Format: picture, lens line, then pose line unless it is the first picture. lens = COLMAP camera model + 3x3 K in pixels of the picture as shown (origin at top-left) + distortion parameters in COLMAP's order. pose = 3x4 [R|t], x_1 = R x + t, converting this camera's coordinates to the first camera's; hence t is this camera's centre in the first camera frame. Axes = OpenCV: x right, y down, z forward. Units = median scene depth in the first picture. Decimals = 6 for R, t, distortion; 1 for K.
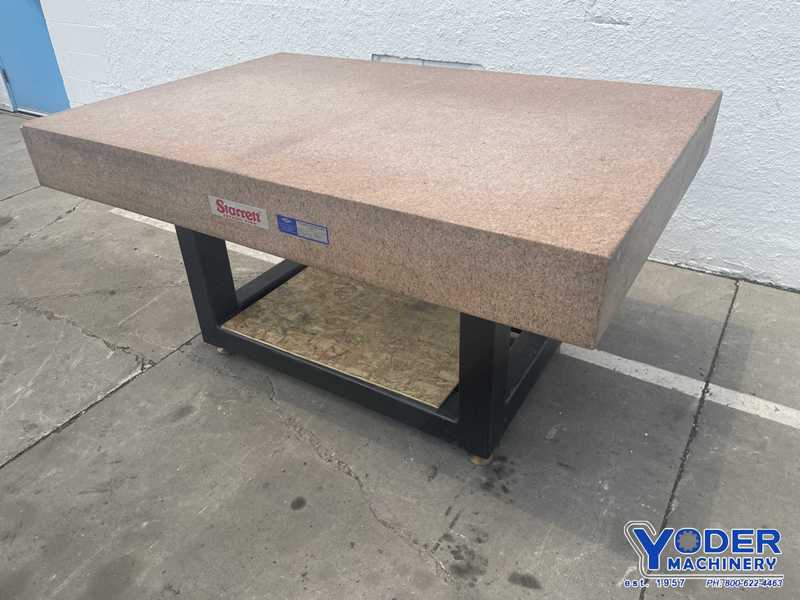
lens RADIAL K [[602.4, 0, 396.2], [0, 602.4, 290.0], [0, 0, 1]] dist [0.092323, -0.123360]
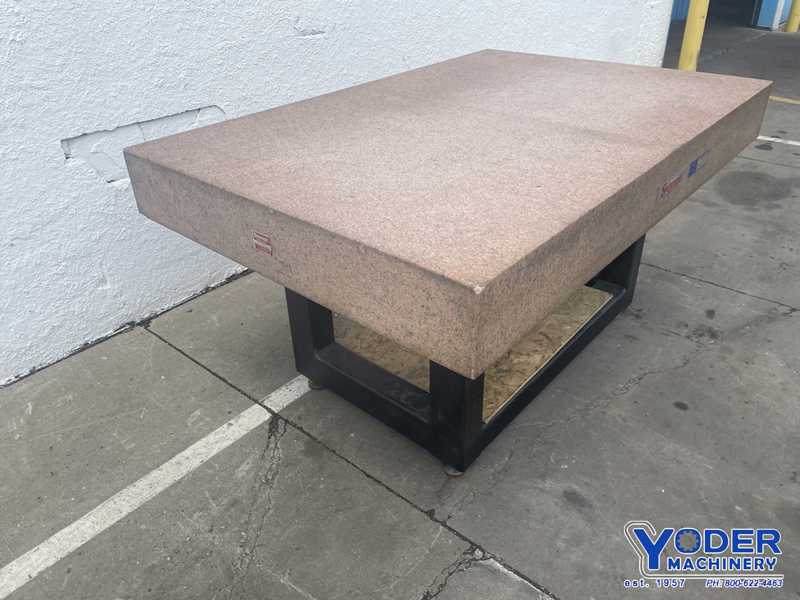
lens RADIAL K [[602.4, 0, 396.2], [0, 602.4, 290.0], [0, 0, 1]] dist [0.092323, -0.123360]
pose [[0.156521, -0.481978, 0.862090, -1.069078], [0.536304, 0.774436, 0.335601, -0.479216], [-0.829385, 0.409813, 0.379702, 0.838773]]
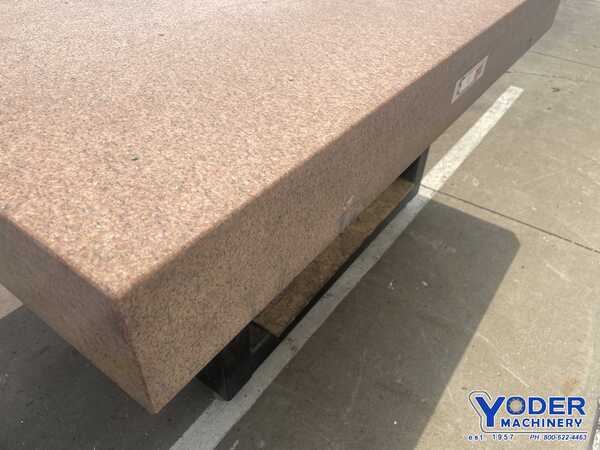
lens RADIAL K [[451.8, 0, 297.2], [0, 451.8, 217.5], [0, 0, 1]] dist [0.092323, -0.123360]
pose [[-0.071101, 0.665111, -0.743351, 0.668680], [-0.544147, 0.598715, 0.587746, -0.506206], [0.835972, 0.446282, 0.319349, 0.953284]]
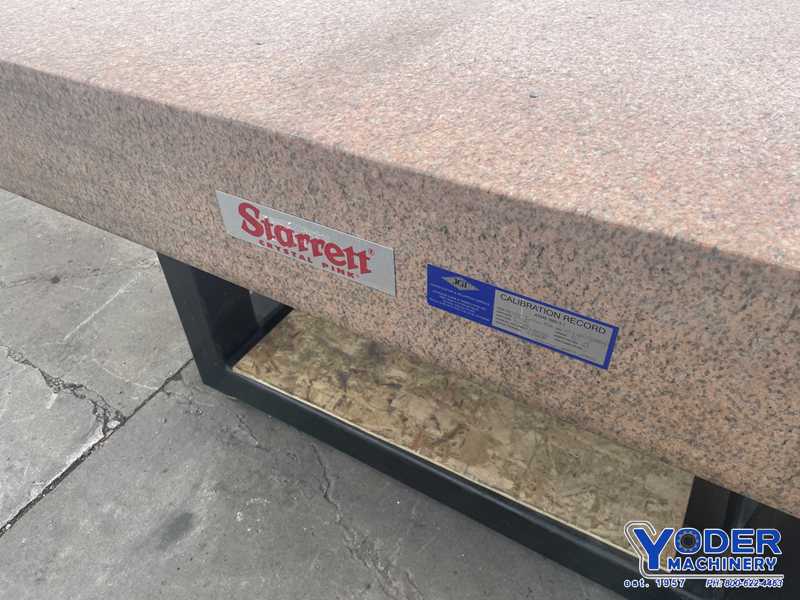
lens RADIAL K [[602.4, 0, 396.2], [0, 602.4, 290.0], [0, 0, 1]] dist [0.092323, -0.123360]
pose [[0.999613, -0.013192, 0.024491, -0.166612], [0.009320, 0.988340, 0.151978, -0.120417], [-0.026211, -0.151691, 0.988080, 0.494829]]
